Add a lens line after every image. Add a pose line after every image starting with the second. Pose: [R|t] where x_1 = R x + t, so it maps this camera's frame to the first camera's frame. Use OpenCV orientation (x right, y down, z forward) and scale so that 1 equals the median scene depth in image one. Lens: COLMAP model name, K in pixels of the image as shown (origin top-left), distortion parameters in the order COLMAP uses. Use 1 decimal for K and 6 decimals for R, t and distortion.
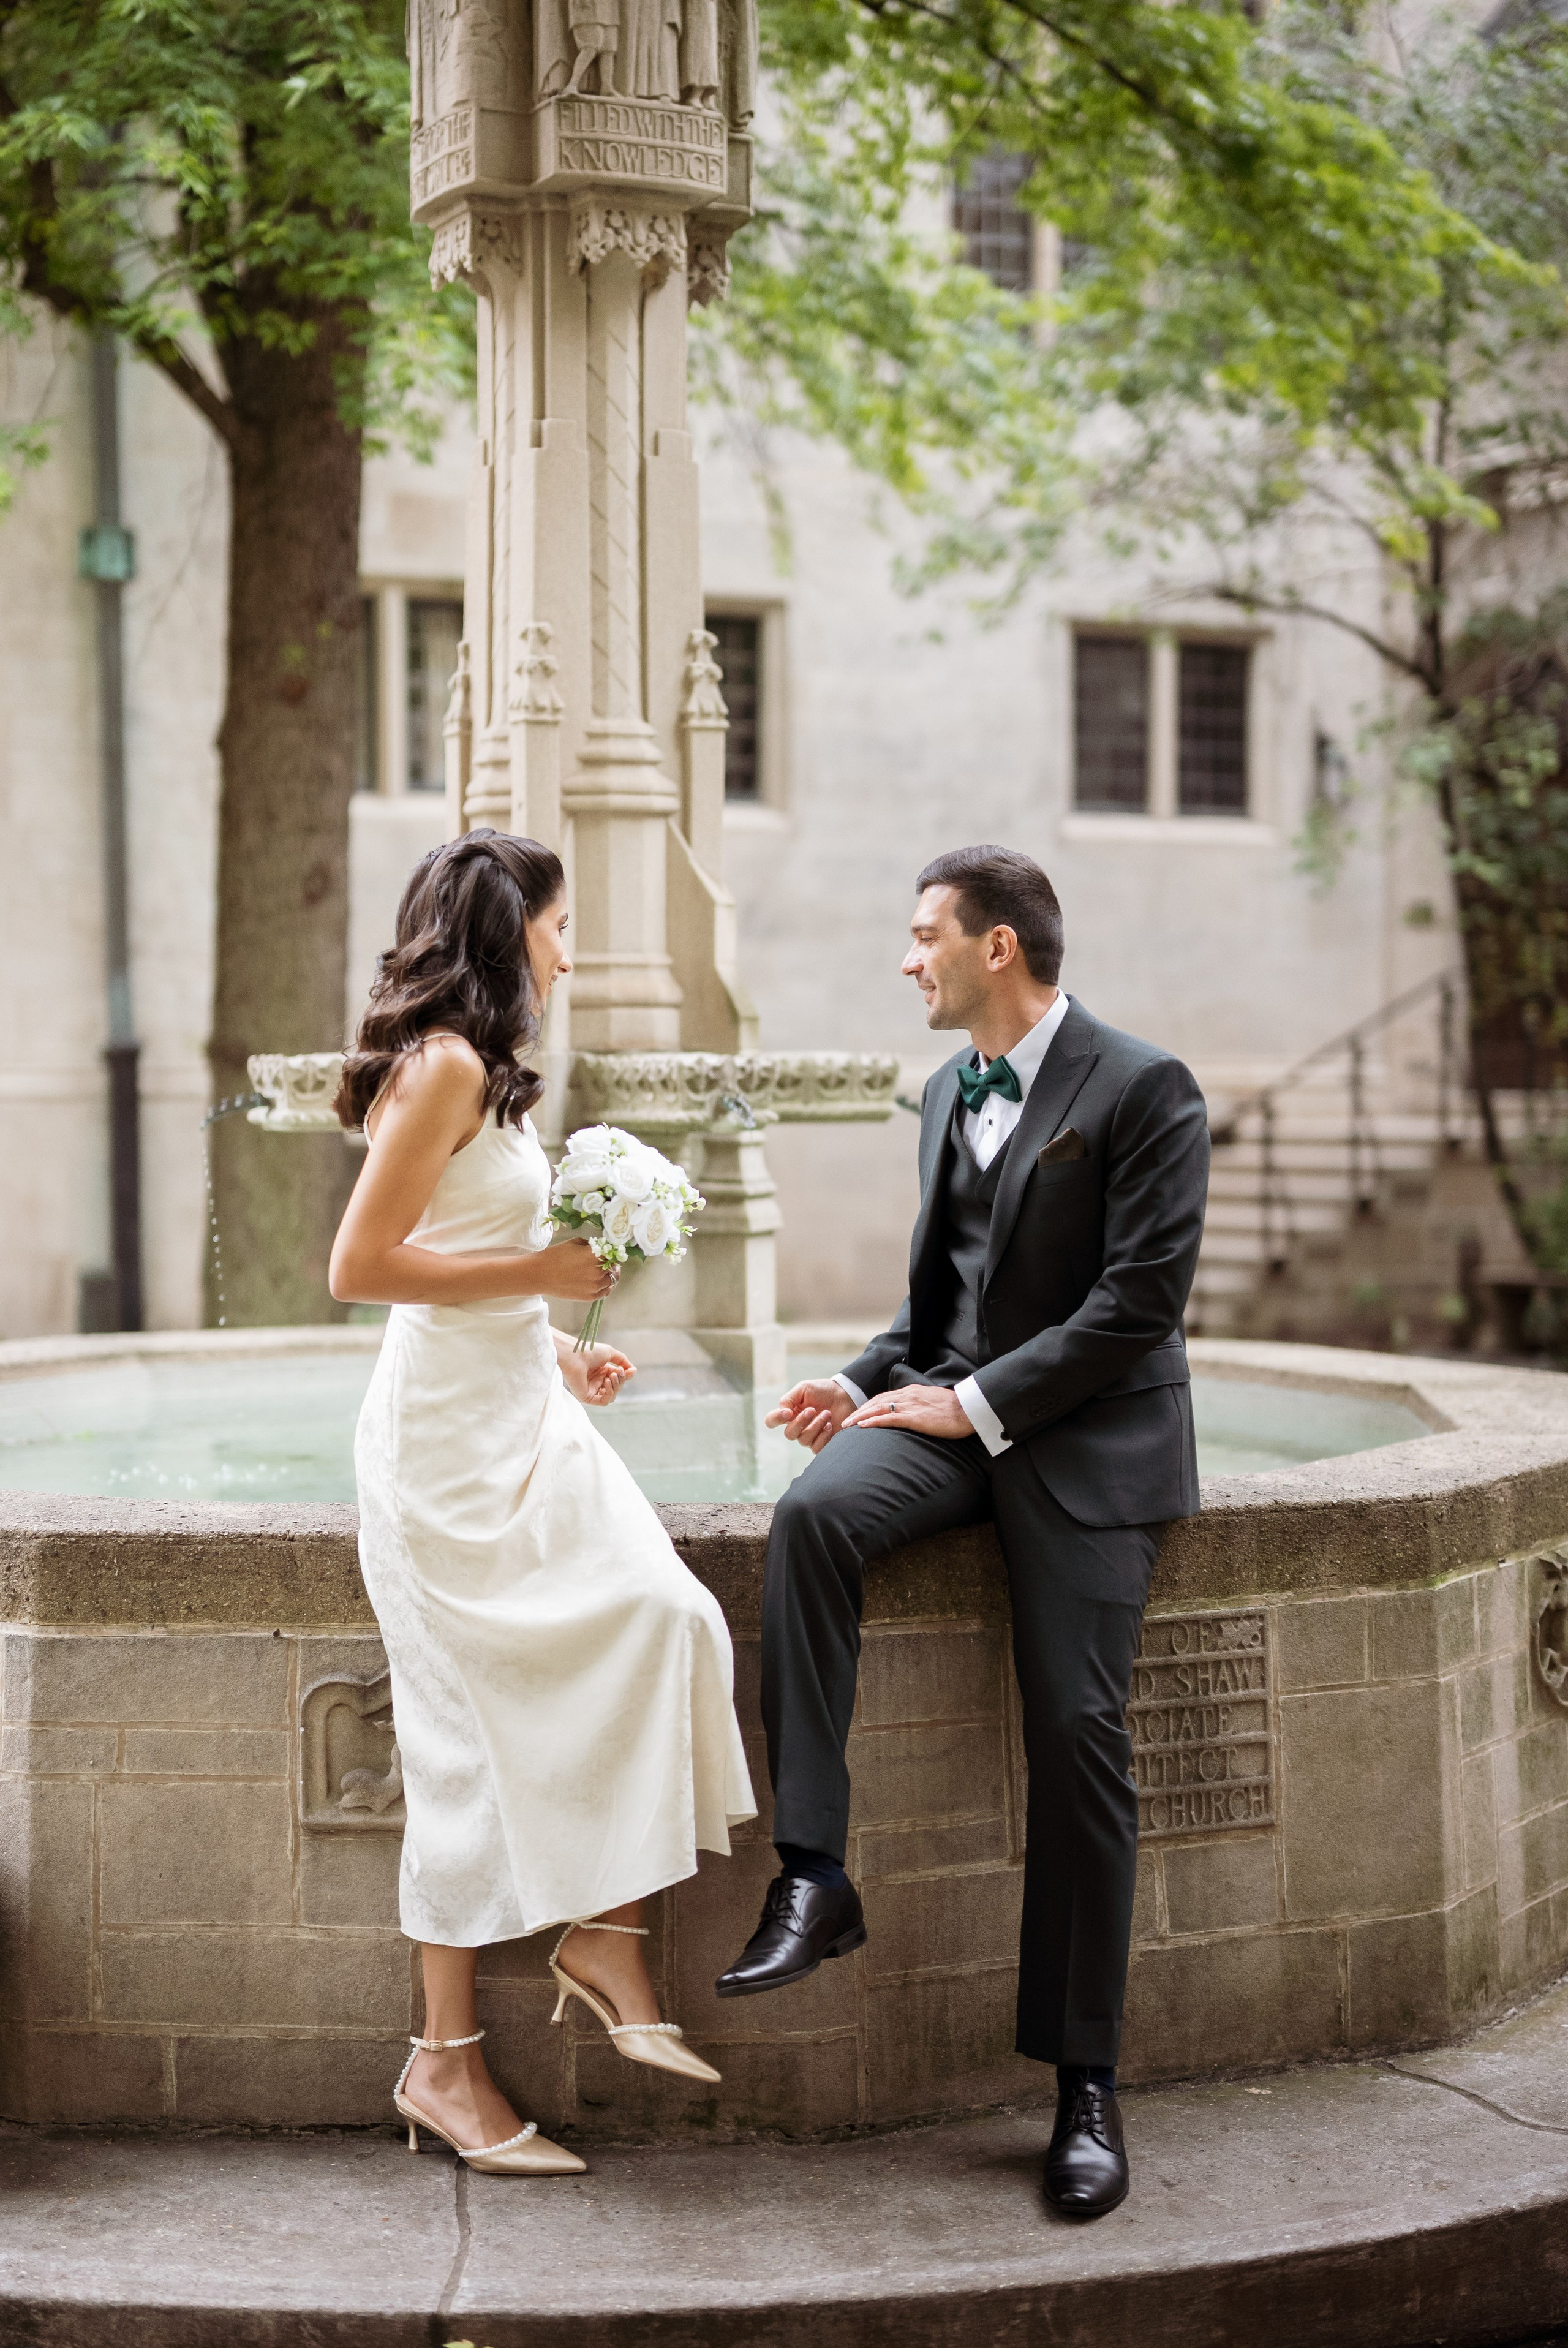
lens RADIAL K [[3490.8, 0, 782.3], [0, 3490.8, 1151.7], [0, 0, 1]] dist [0.009119, 0.040074]
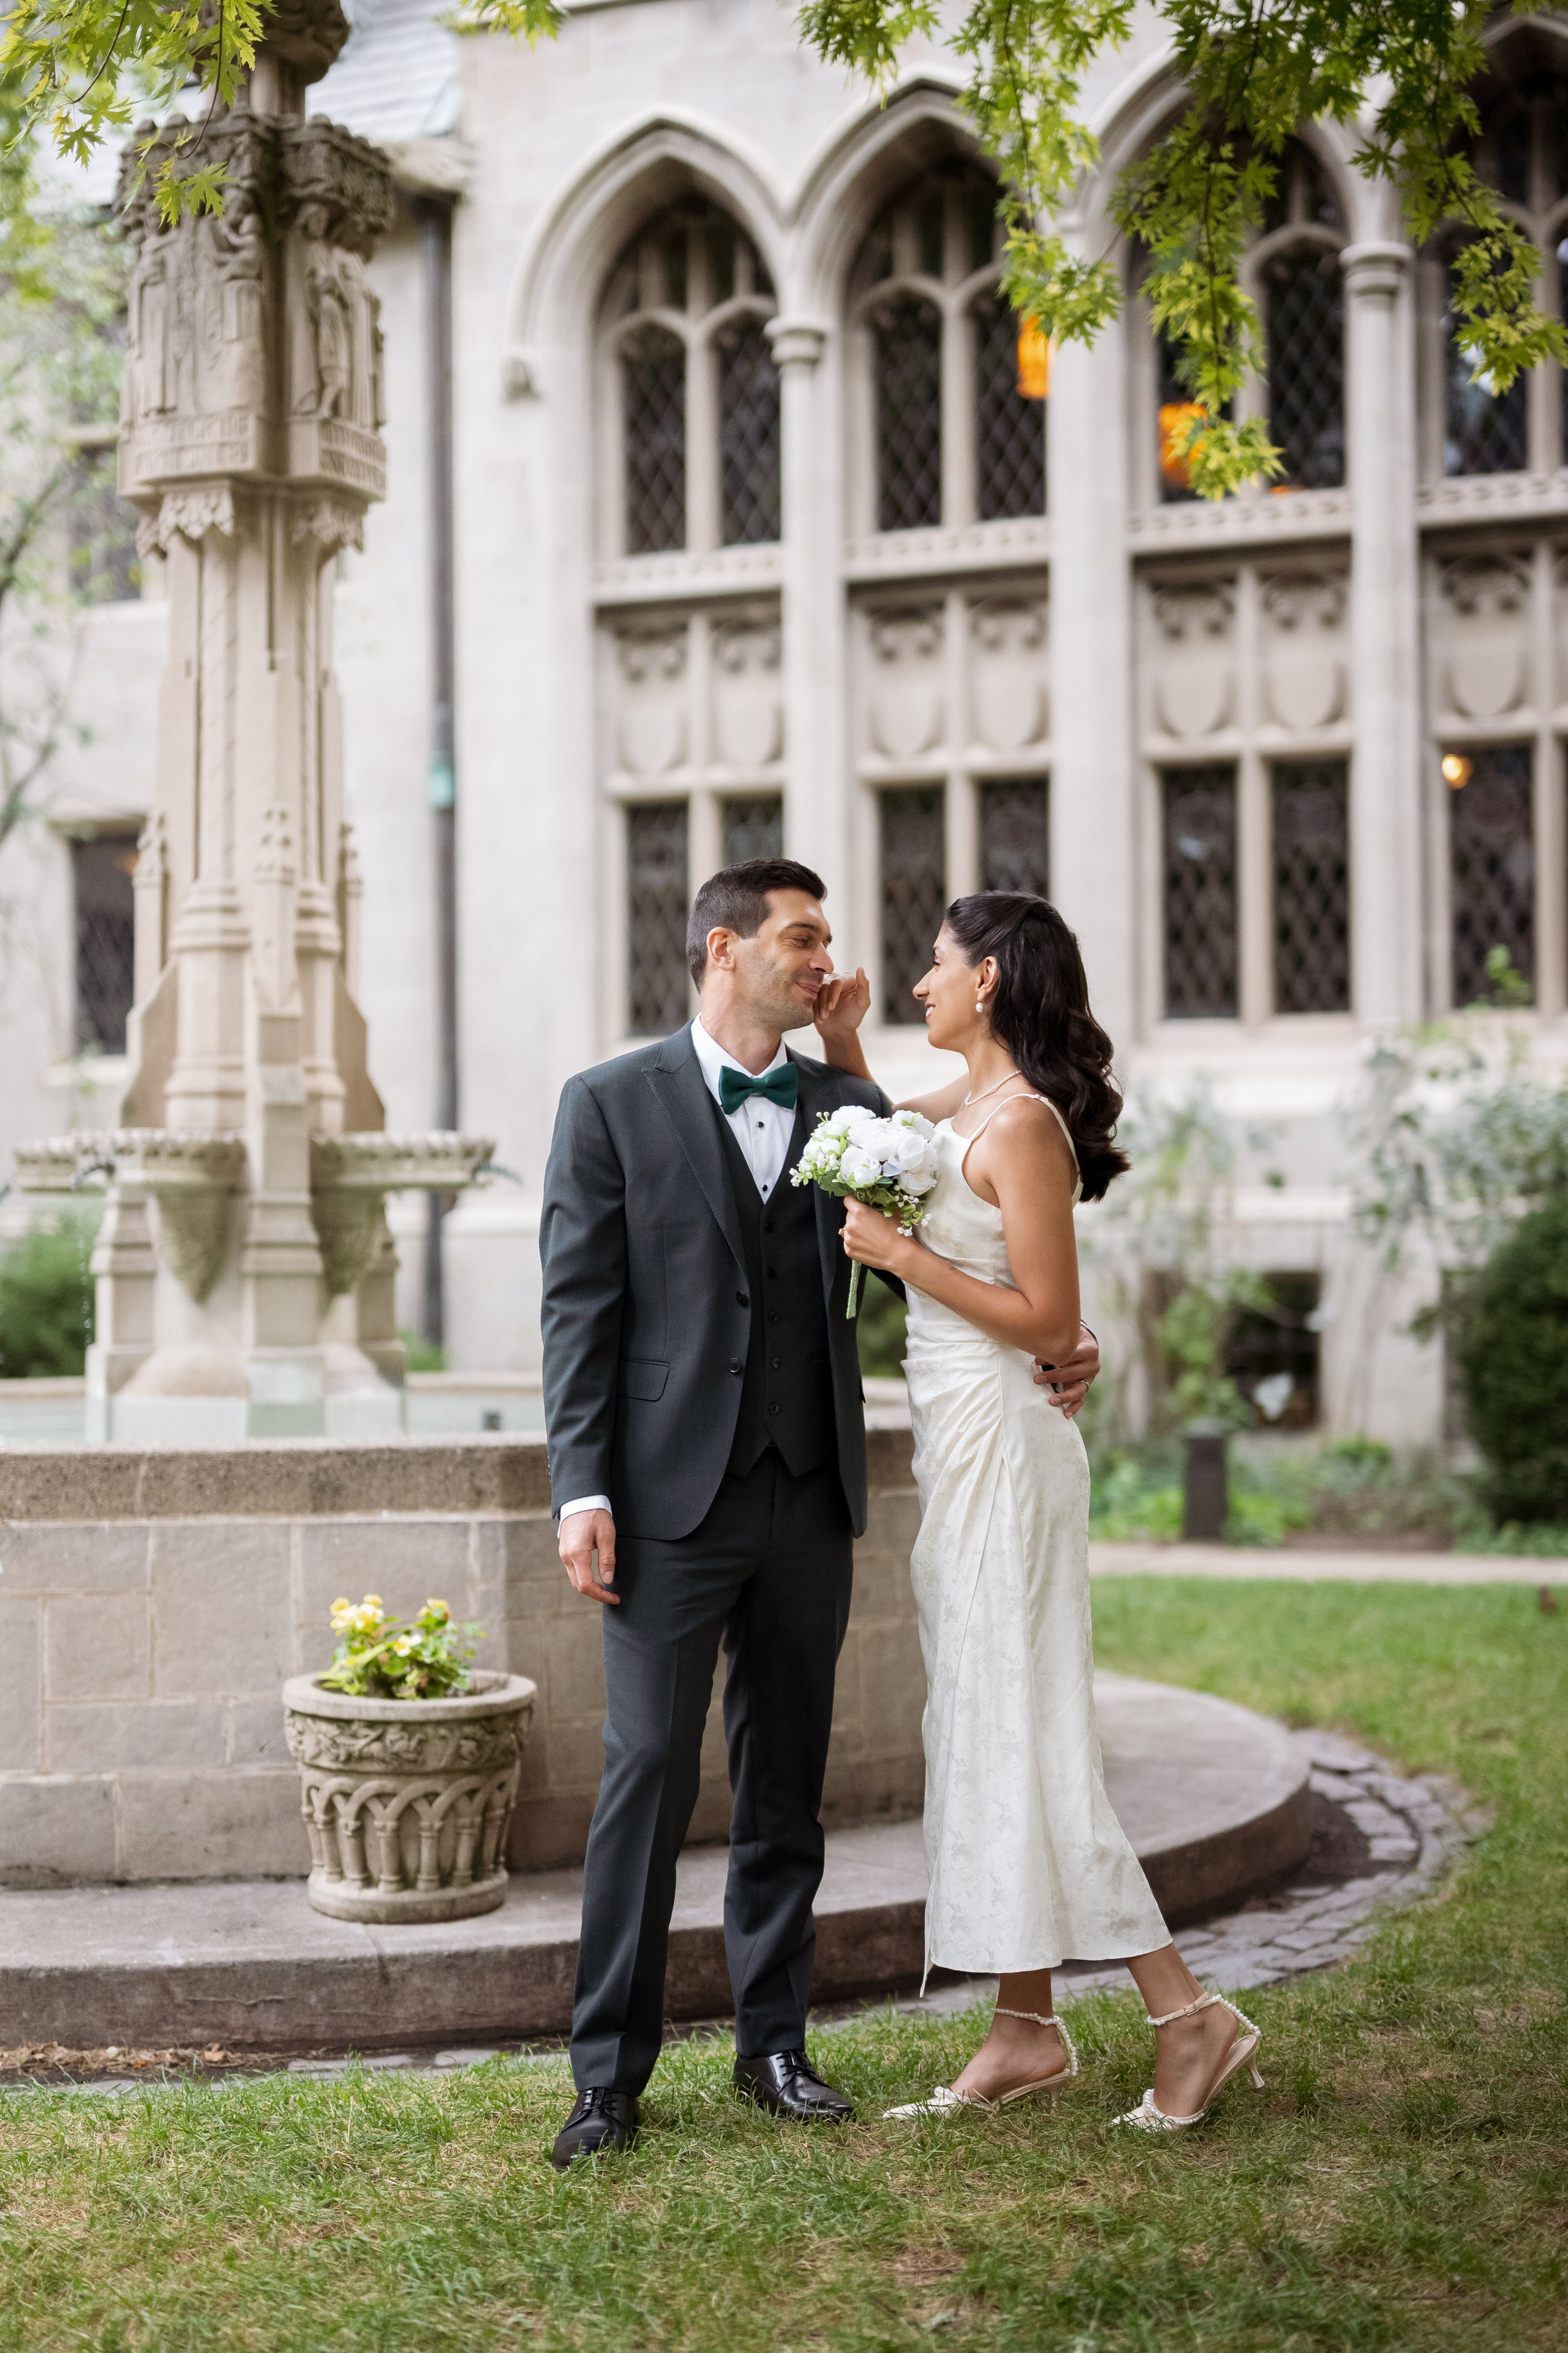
lens RADIAL K [[3439.0, 0, 730.7], [0, 3439.0, 1165.8], [0, 0, 1]] dist [0.001217, 0.072292]
pose [[0.761013, 0.013591, 0.648594, -0.787199], [0.020552, 0.998774, -0.045044, 0.046522], [-0.648411, 0.047609, 0.759800, -0.087391]]
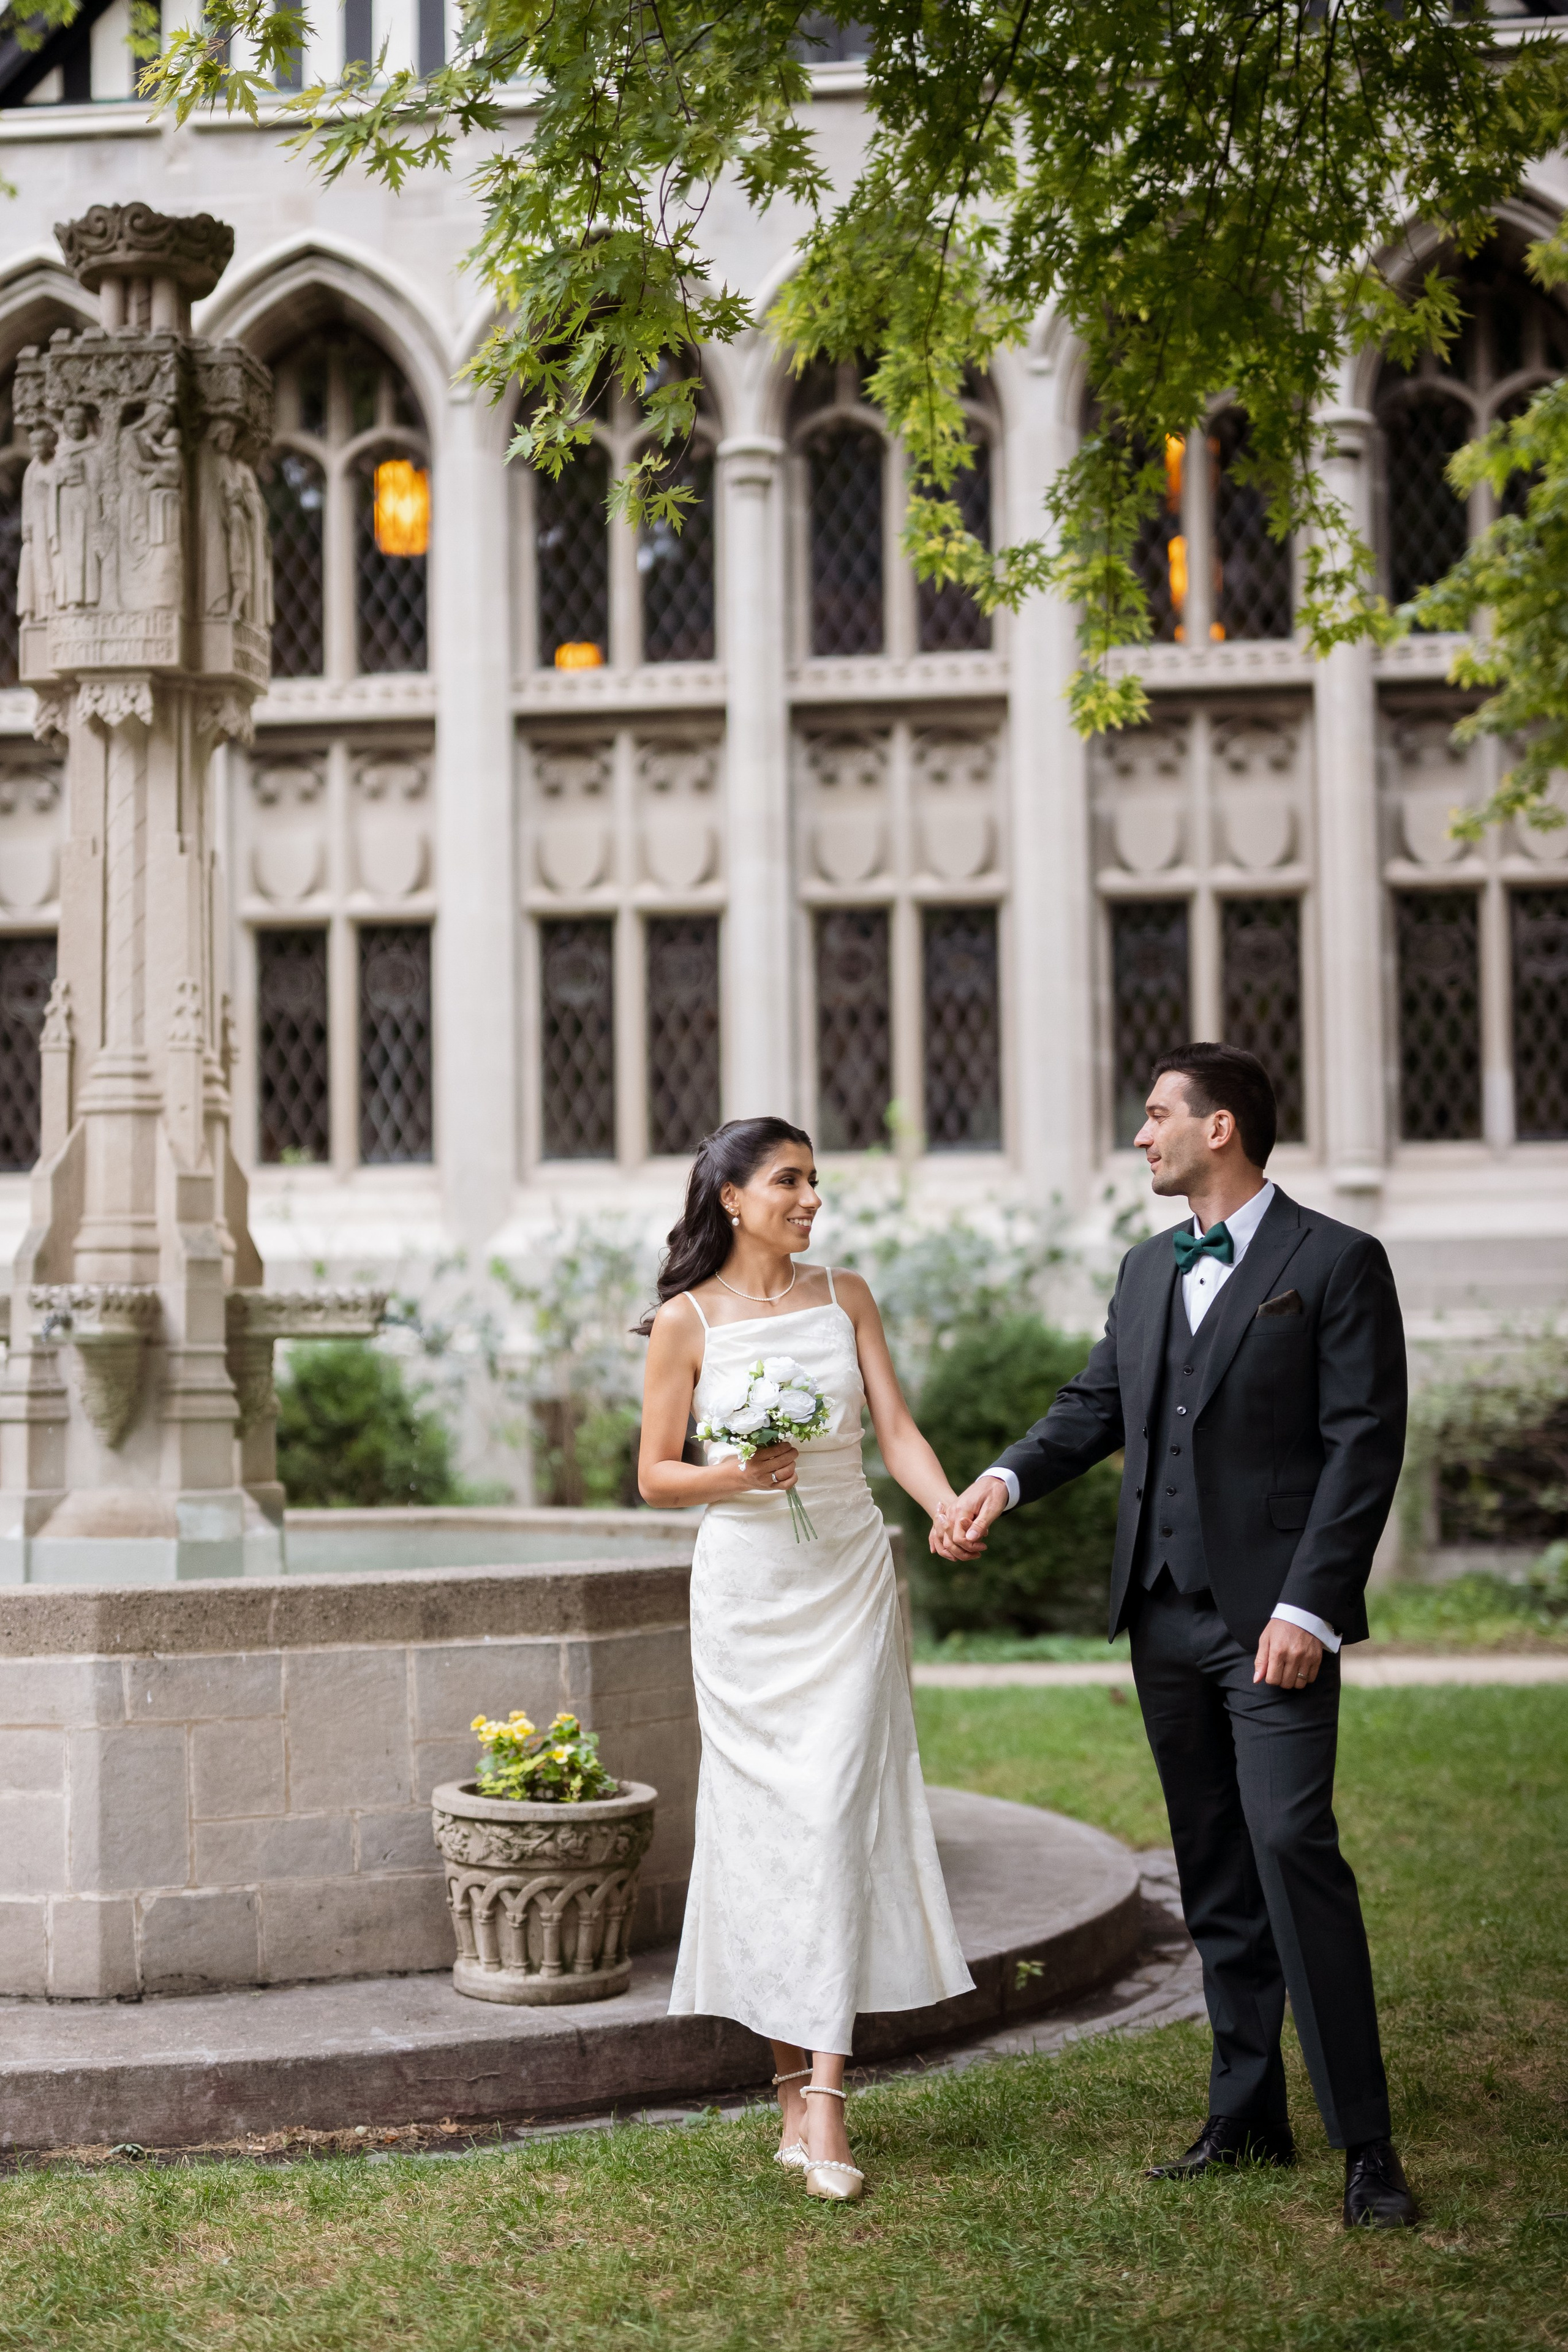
lens RADIAL K [[3480.8, 0, 784.0], [0, 3480.8, 1176.0], [0, 0, 1]] dist [0.008510, 0.054991]
pose [[0.550496, 0.041323, 0.833814, -1.095616], [0.031177, 0.997060, -0.069997, 0.033794], [-0.834255, 0.064529, 0.547589, 0.036269]]
